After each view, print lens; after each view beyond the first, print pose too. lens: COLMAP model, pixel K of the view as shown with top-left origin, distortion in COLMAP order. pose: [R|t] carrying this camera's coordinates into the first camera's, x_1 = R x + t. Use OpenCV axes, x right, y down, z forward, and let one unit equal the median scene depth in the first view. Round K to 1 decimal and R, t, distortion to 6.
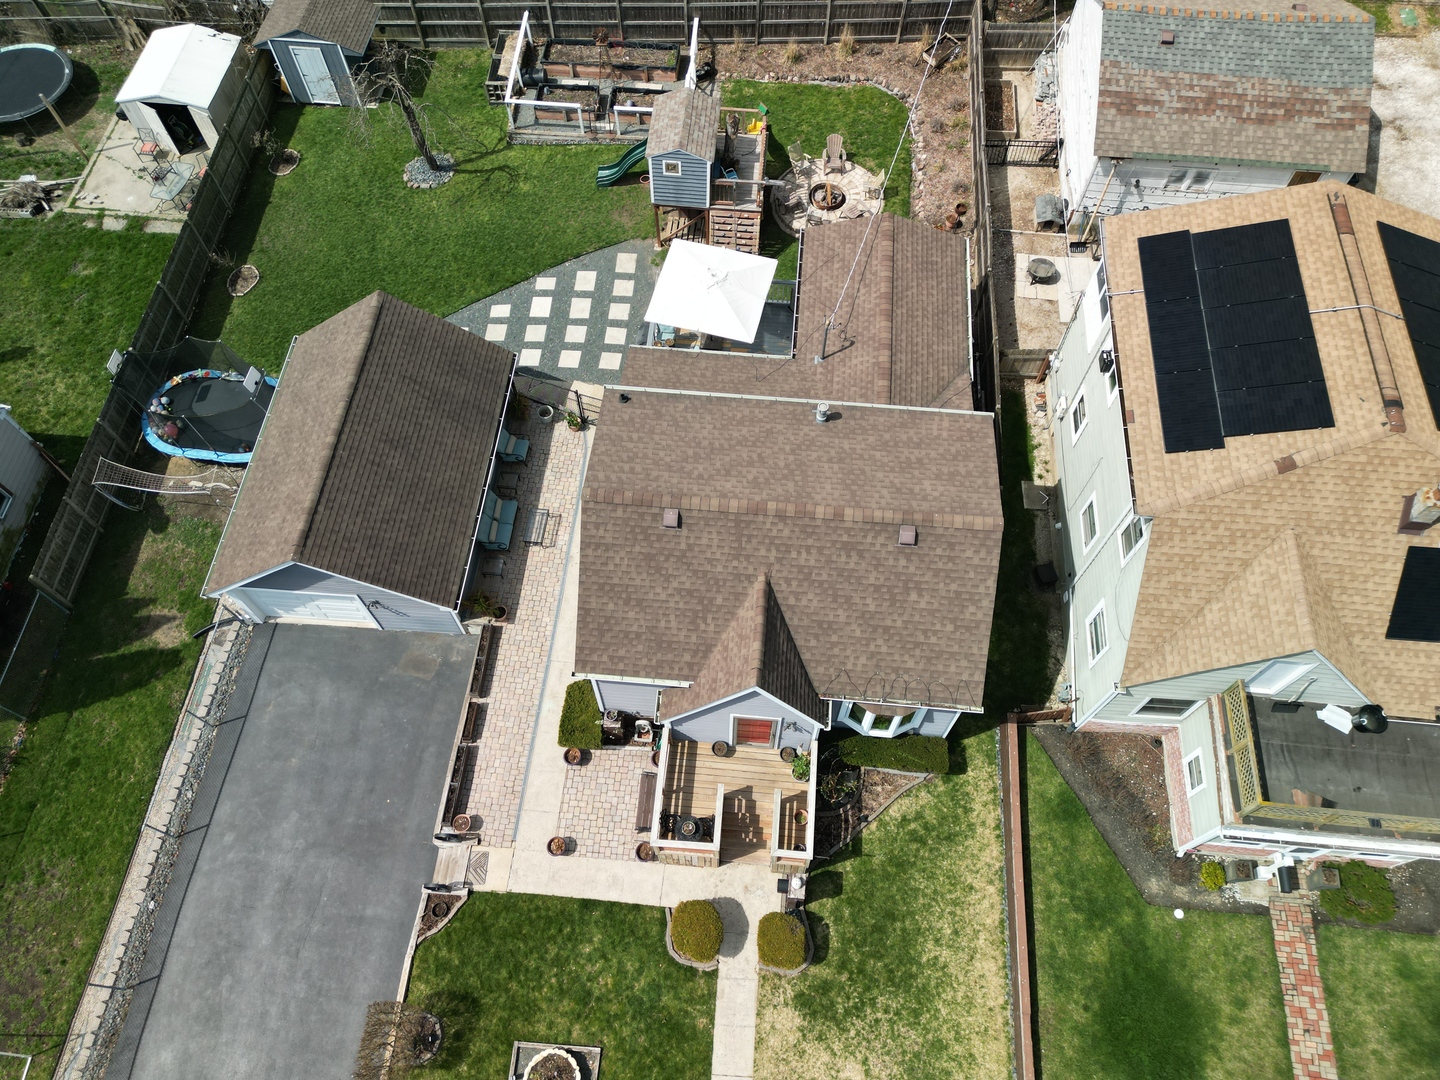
lens RADIAL K [[1012.5, 0, 721.3], [0, 1012.5, 545.5], [0, 0, 1]] dist [0.042067, -0.015564]
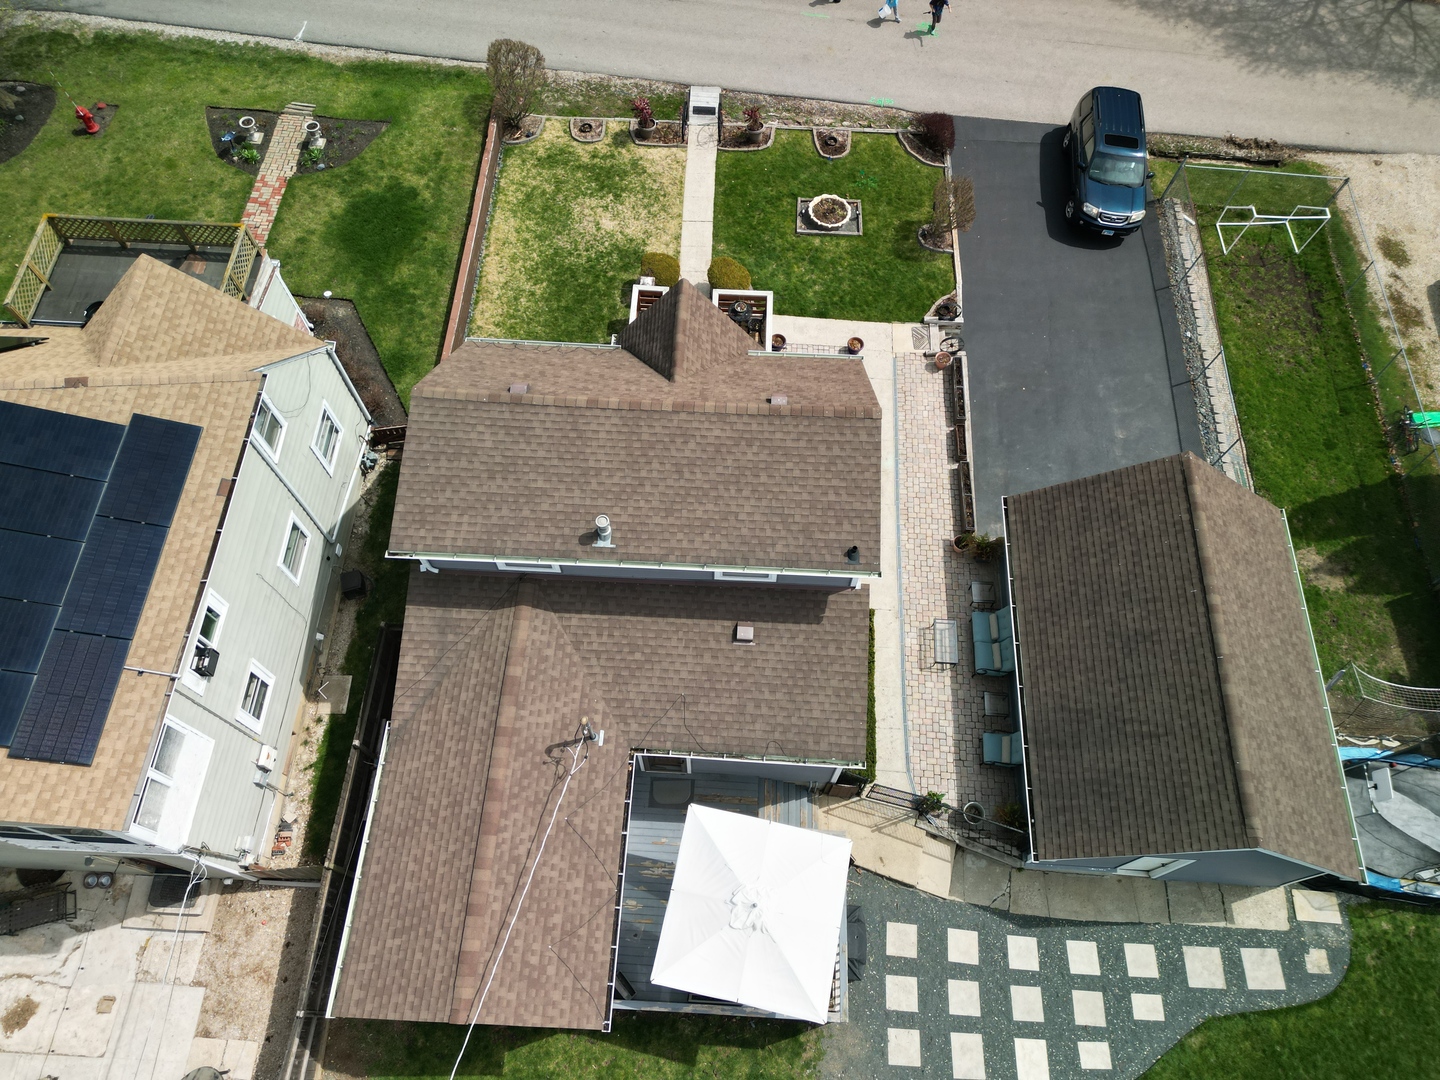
lens RADIAL K [[1012.5, 0, 718.3], [0, 1012.5, 537.6], [0, 0, 1]] dist [0.042067, -0.015564]
pose [[-0.999246, 0.030186, -0.024429, 0.025408], [-0.037426, -0.580786, 0.813196, -0.720366], [0.010359, 0.813497, 0.581478, 0.492325]]
